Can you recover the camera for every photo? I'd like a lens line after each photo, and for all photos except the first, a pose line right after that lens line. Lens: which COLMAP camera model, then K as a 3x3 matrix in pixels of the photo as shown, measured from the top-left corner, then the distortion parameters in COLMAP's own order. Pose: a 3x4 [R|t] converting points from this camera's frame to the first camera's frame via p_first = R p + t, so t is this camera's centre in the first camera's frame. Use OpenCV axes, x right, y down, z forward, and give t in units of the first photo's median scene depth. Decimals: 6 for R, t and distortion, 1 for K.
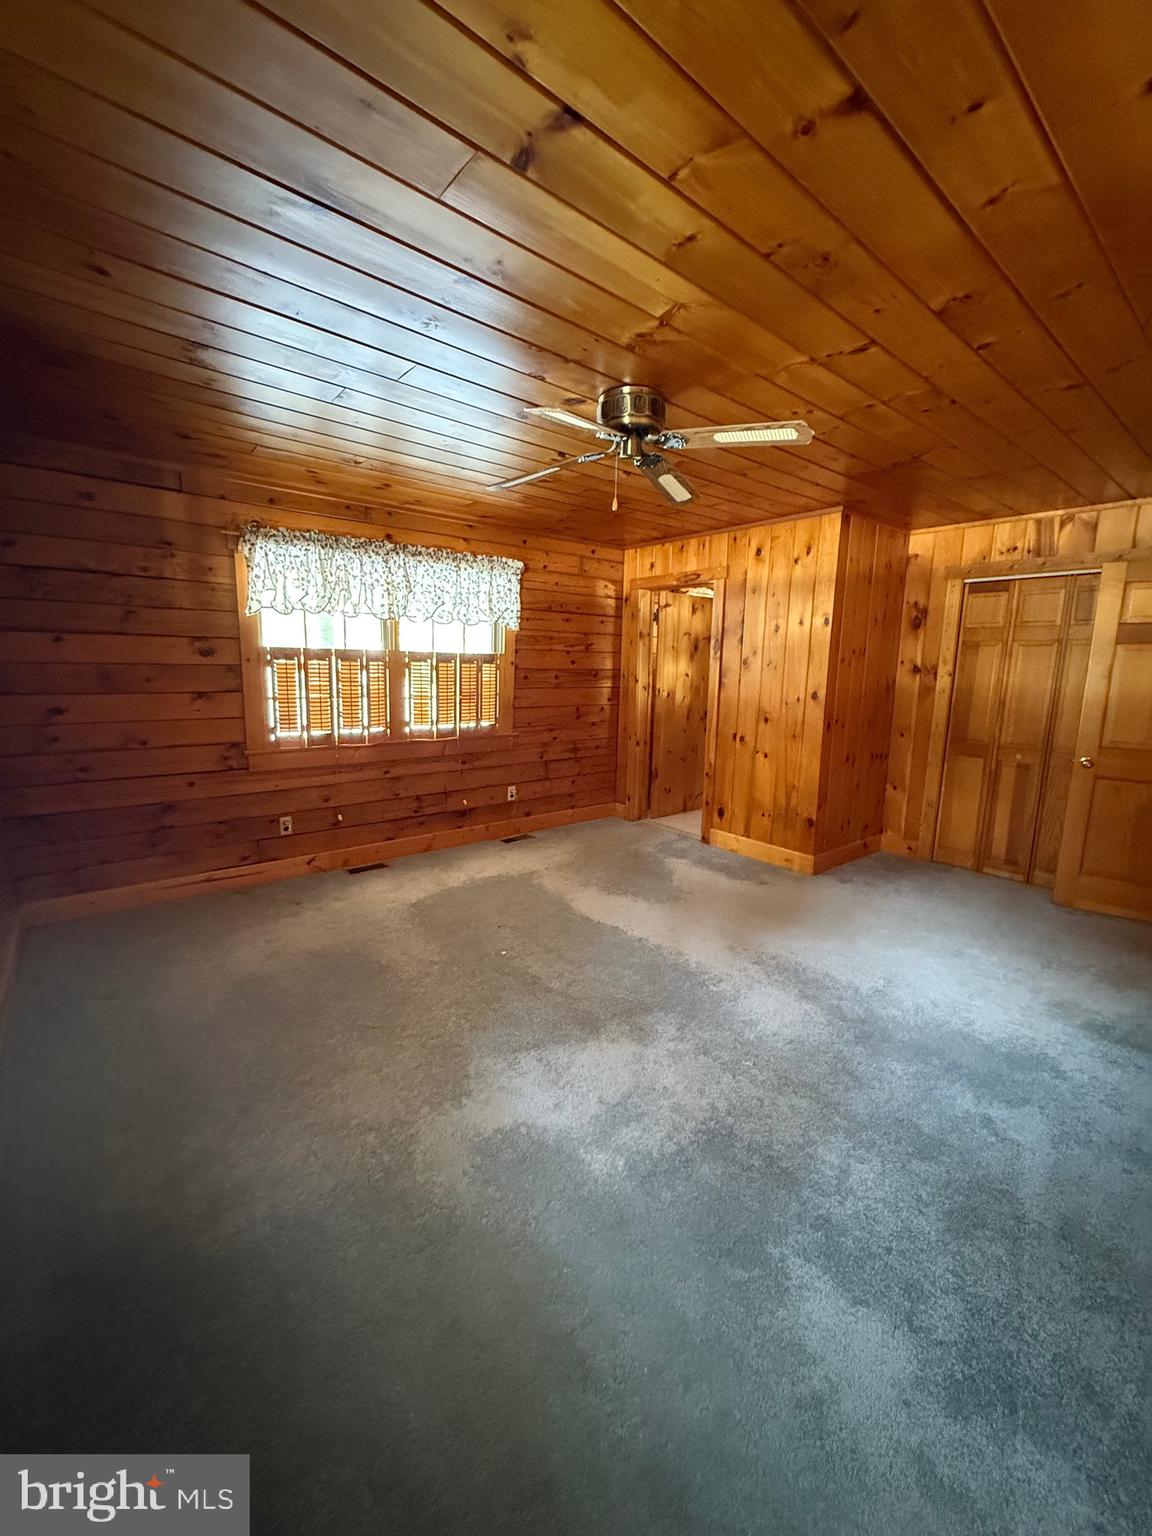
lens RADIAL K [[609.6, 0, 566.3], [0, 609.6, 767.8], [0, 0, 1]] dist [-0.001819, 0.000895]
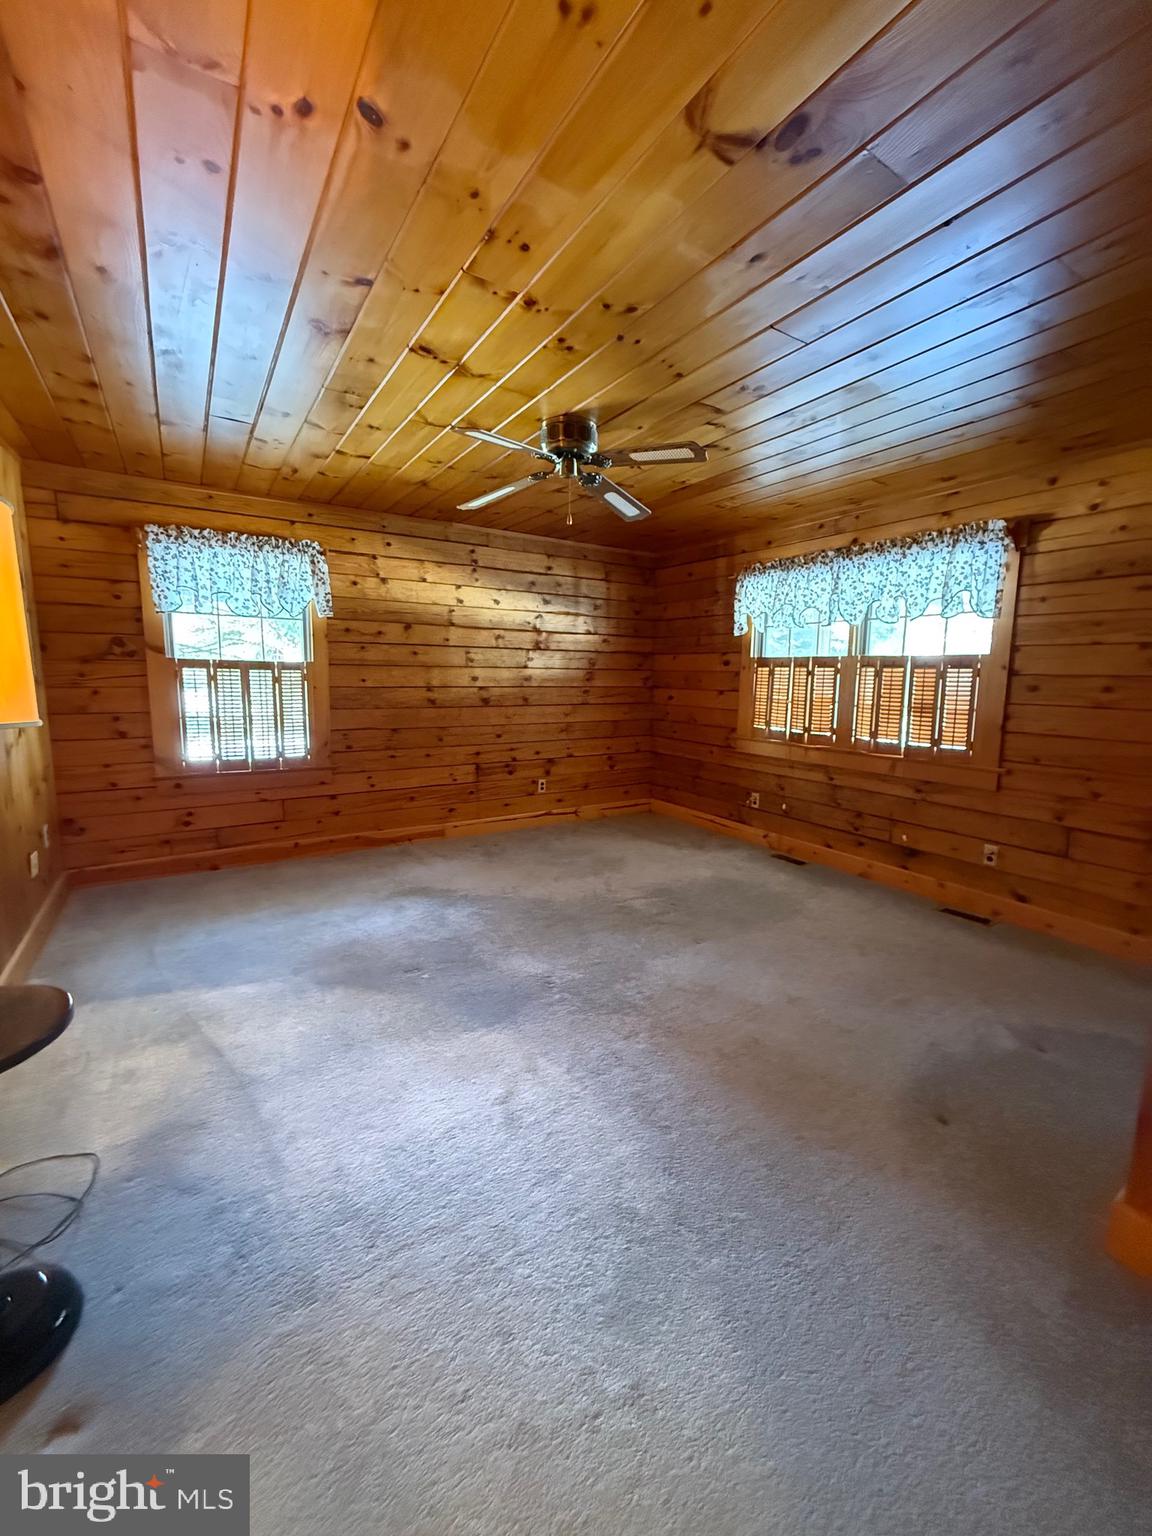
lens RADIAL K [[609.6, 0, 569.3], [0, 609.6, 759.1], [0, 0, 1]] dist [-0.001819, 0.000895]
pose [[-0.121059, 0.128842, -0.984248, 0.734208], [-0.171690, 0.973879, 0.148602, -0.097626], [0.977685, 0.186975, -0.095776, 0.671310]]
